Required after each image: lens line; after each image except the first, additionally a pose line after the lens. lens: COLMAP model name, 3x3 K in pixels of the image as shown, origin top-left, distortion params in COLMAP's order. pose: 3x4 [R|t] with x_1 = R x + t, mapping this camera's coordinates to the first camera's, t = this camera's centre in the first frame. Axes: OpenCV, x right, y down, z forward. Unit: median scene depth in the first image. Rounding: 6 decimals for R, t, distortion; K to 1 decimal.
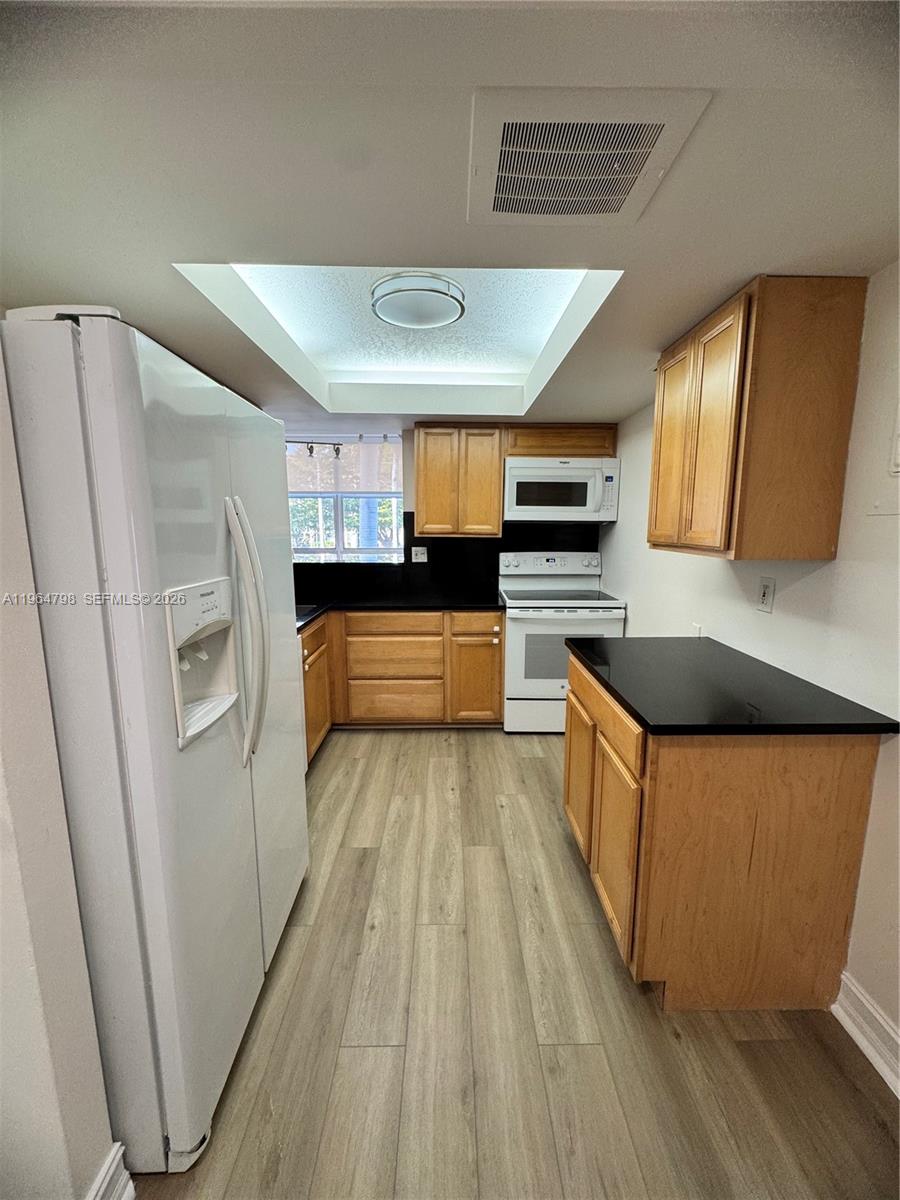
lens RADIAL K [[481.6, 0, 452.1], [0, 481.6, 599.6], [0, 0, 1]] dist [-0.001485, -0.000320]
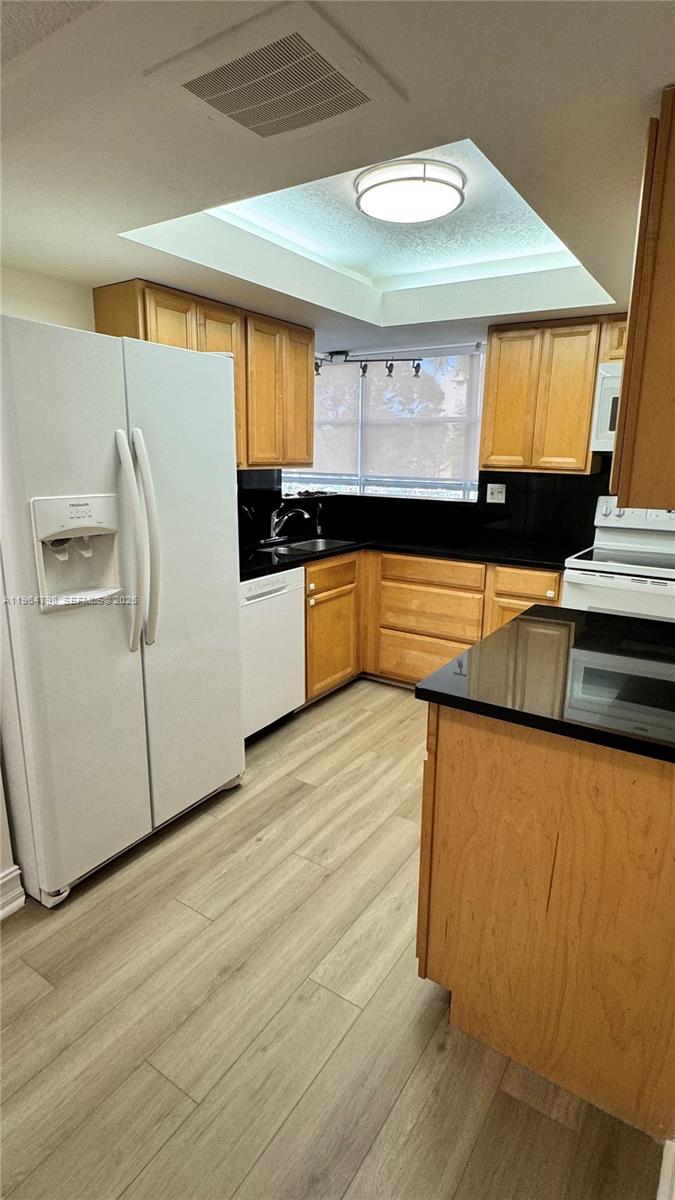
lens RADIAL K [[612.9, 0, 337.5], [0, 612.9, 600.0], [0, 0, 1]] dist [-0.002017, 0.000746]
pose [[0.822465, 0.141226, -0.551005, 0.393703], [-0.098364, 0.989407, 0.106767, -0.001094], [0.560247, -0.033613, 0.827643, -0.001902]]
